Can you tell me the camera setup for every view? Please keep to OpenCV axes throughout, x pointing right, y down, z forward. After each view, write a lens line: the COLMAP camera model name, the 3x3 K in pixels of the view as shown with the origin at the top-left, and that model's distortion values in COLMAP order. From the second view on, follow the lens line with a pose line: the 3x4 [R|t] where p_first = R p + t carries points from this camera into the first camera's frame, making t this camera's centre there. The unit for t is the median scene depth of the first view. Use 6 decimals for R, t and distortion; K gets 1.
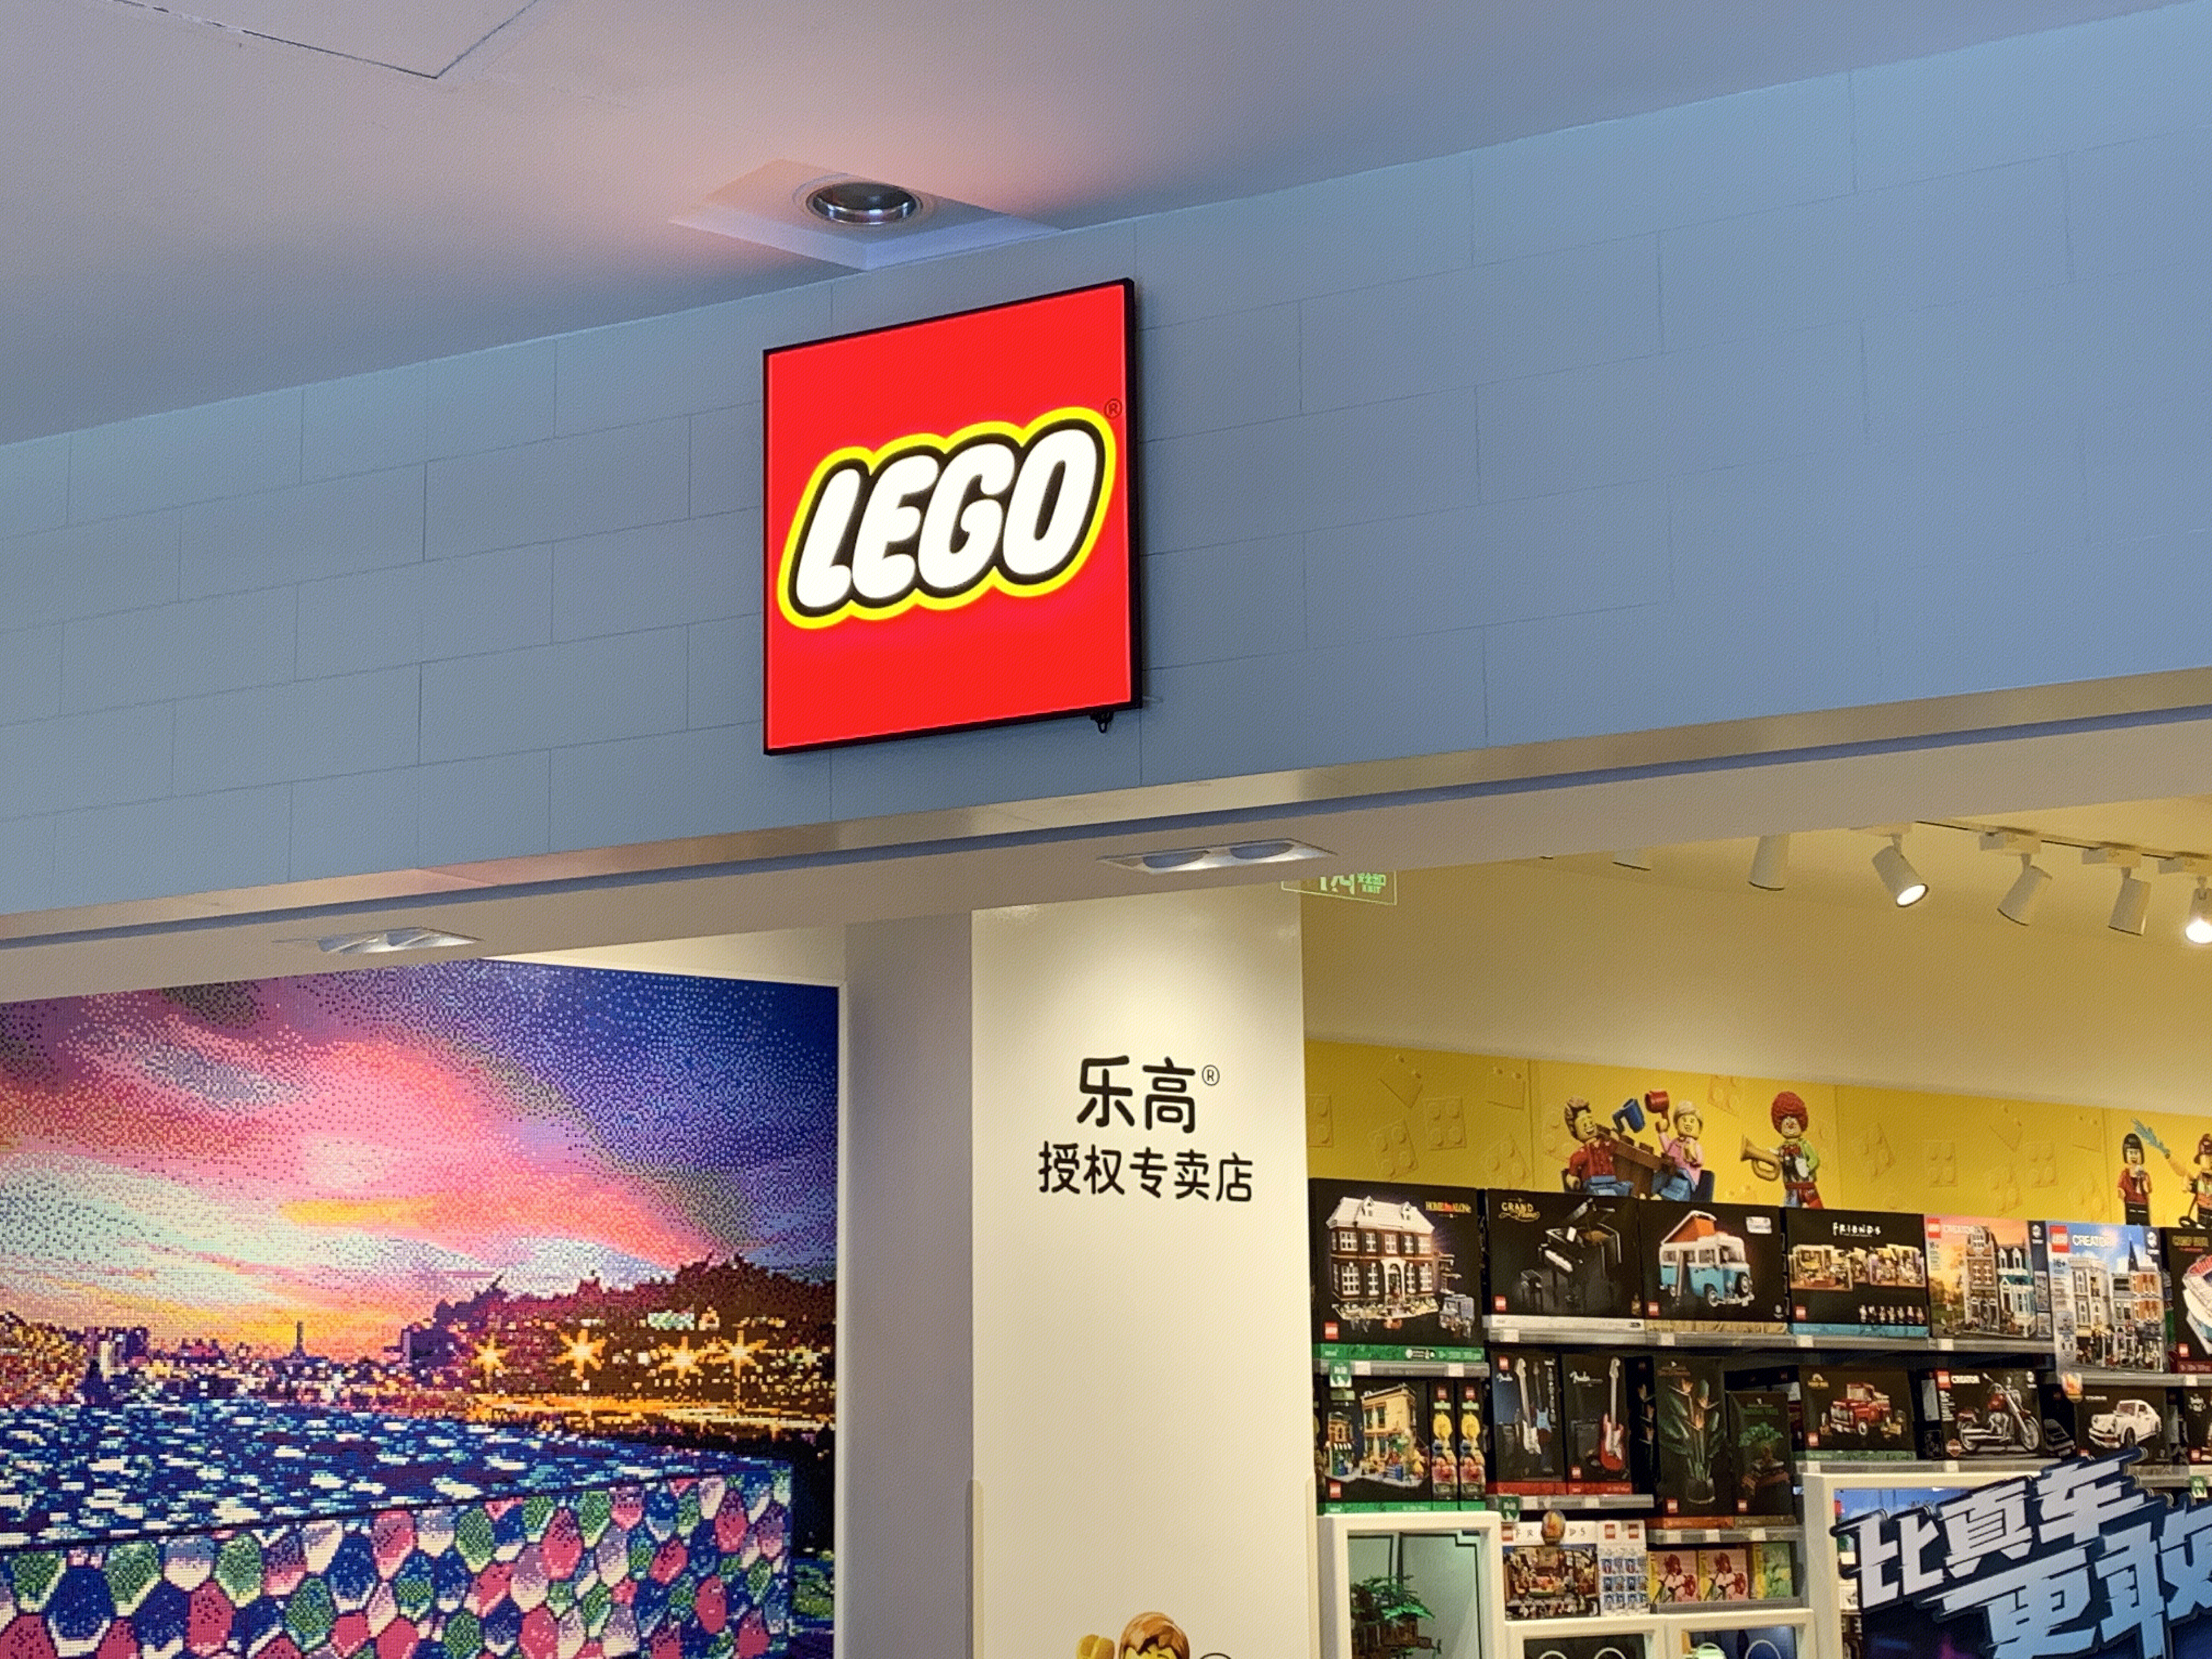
lens RADIAL K [[3285.8, 0, 1106.0], [0, 3285.8, 829.5], [0, 0, 1]] dist [0.242466, -0.846337]
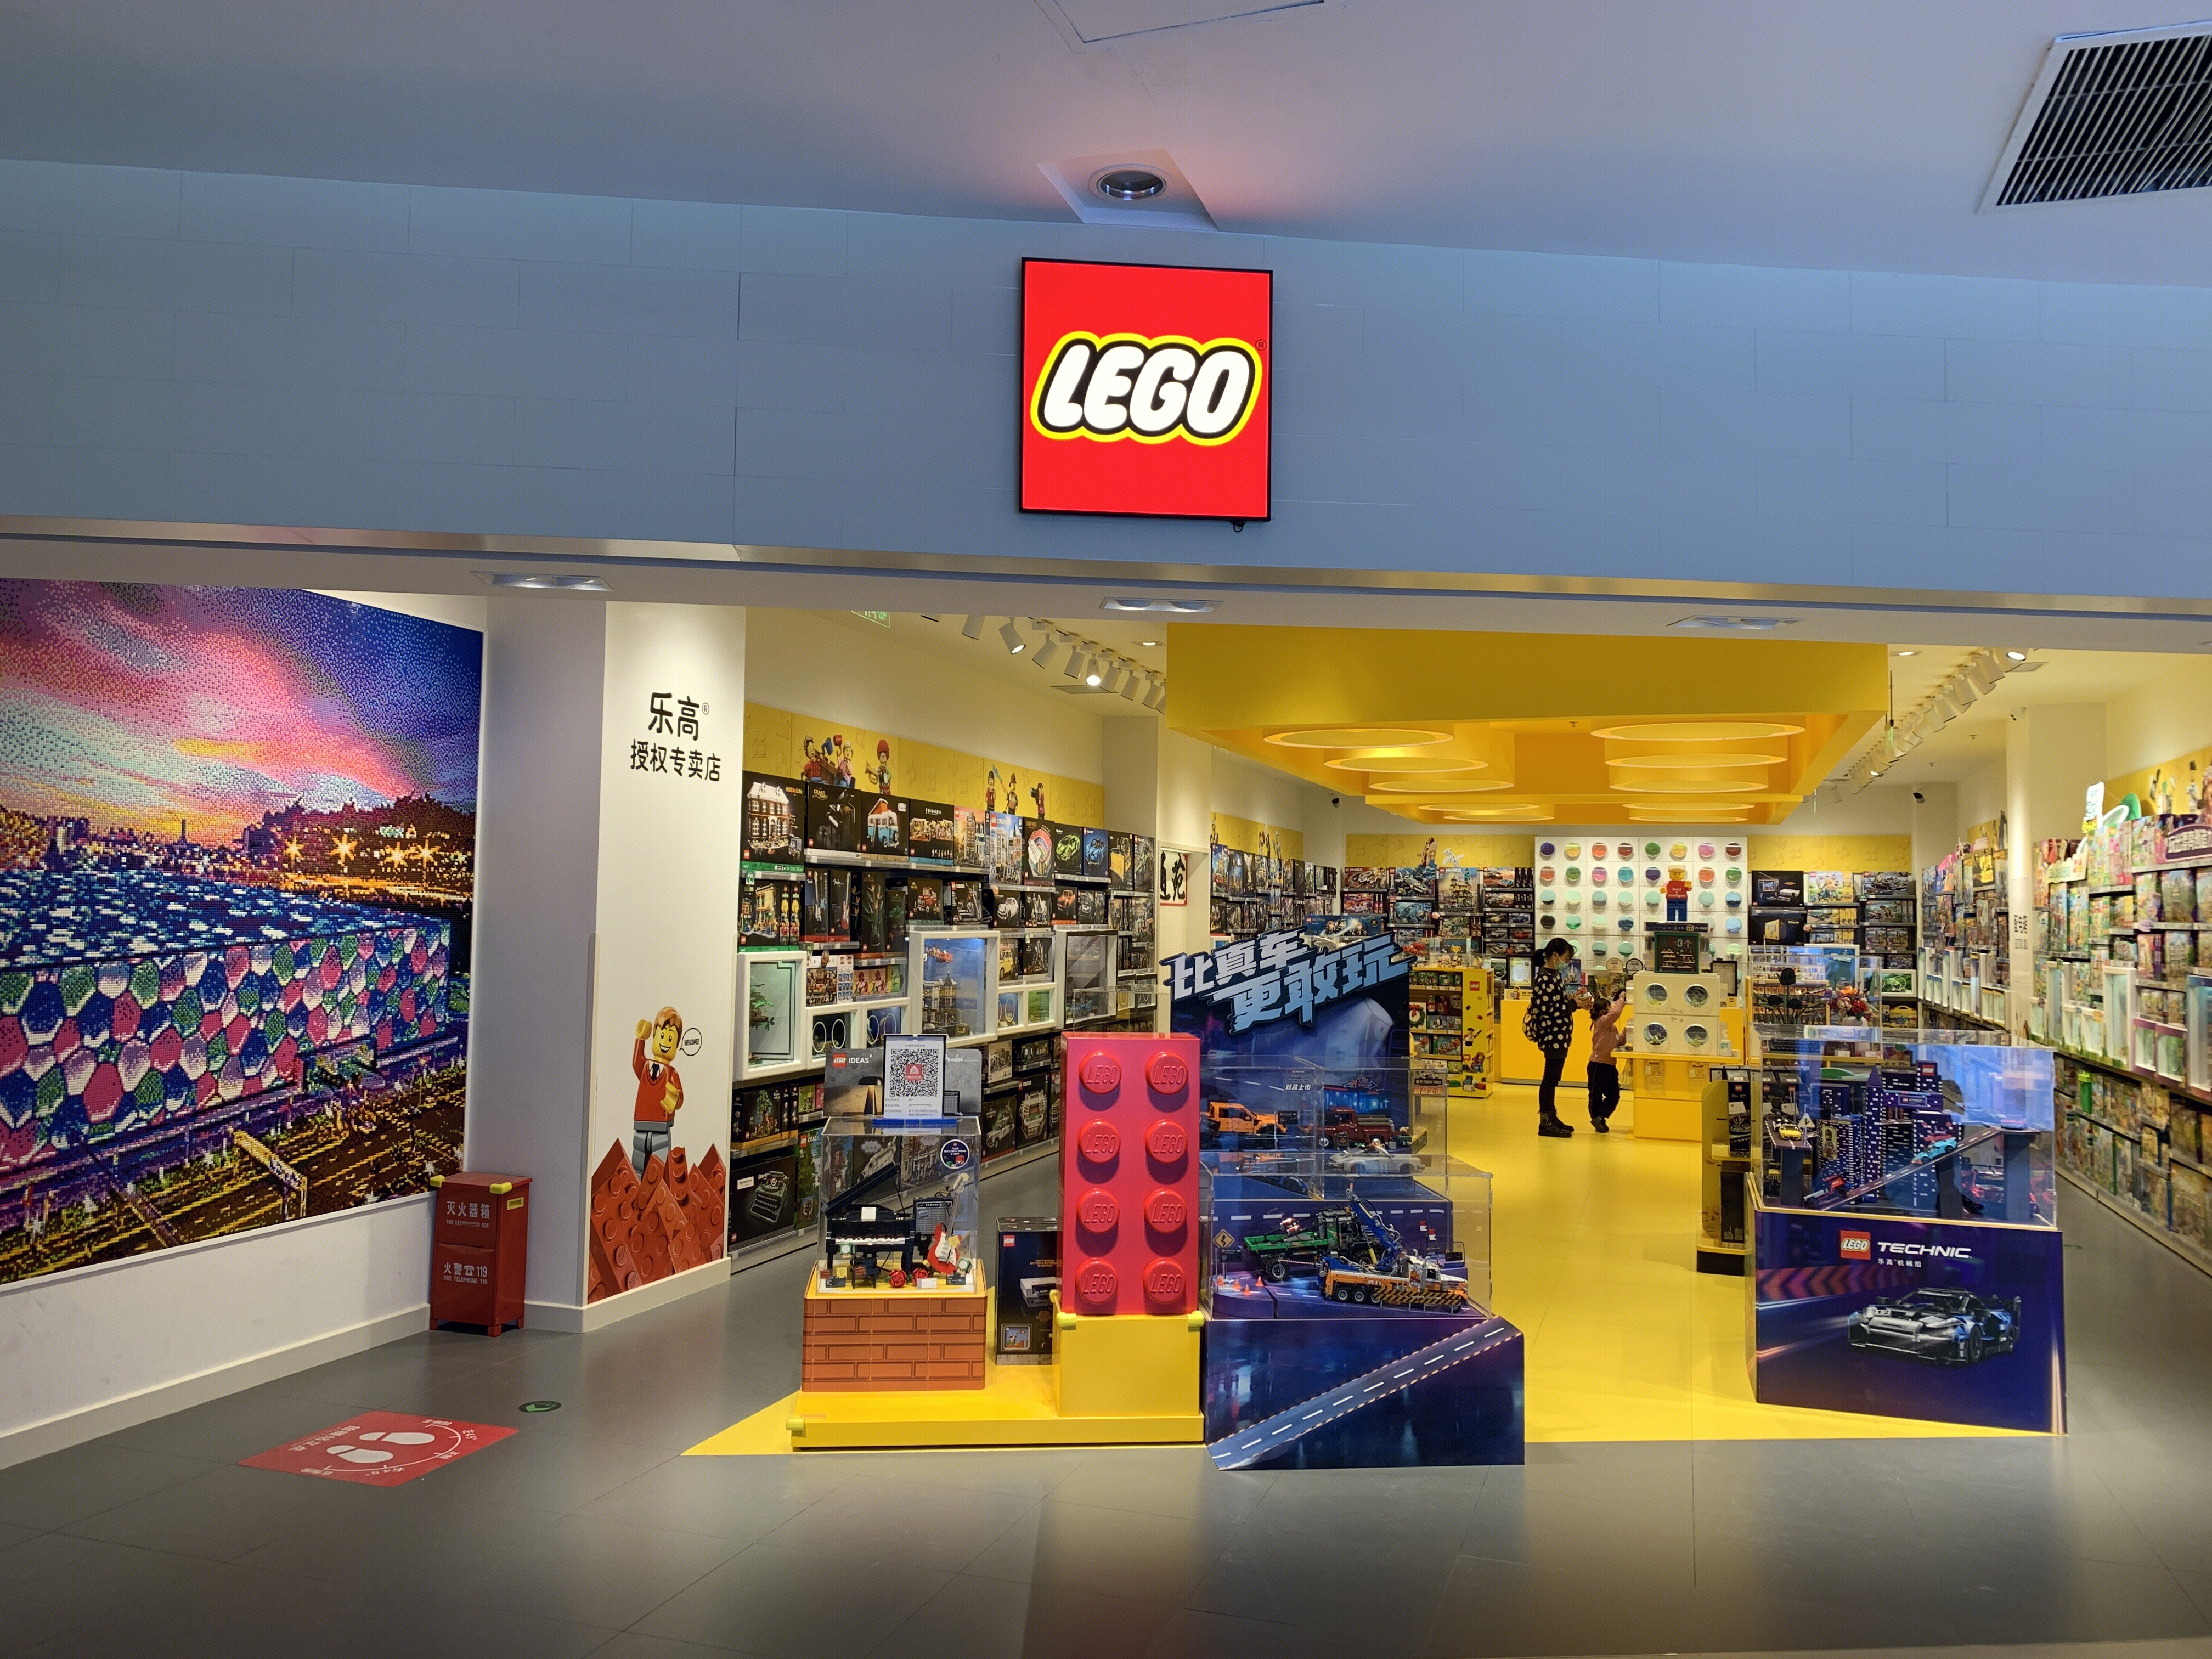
lens RADIAL K [[1665.7, 0, 1106.0], [0, 1665.7, 829.5], [0, 0, 1]] dist [0.087824, -0.119136]
pose [[0.823526, 0.048803, 0.565176, -0.312201], [-0.123734, 0.987757, 0.095002, 0.029268], [-0.553620, -0.148168, 0.819482, 0.155238]]
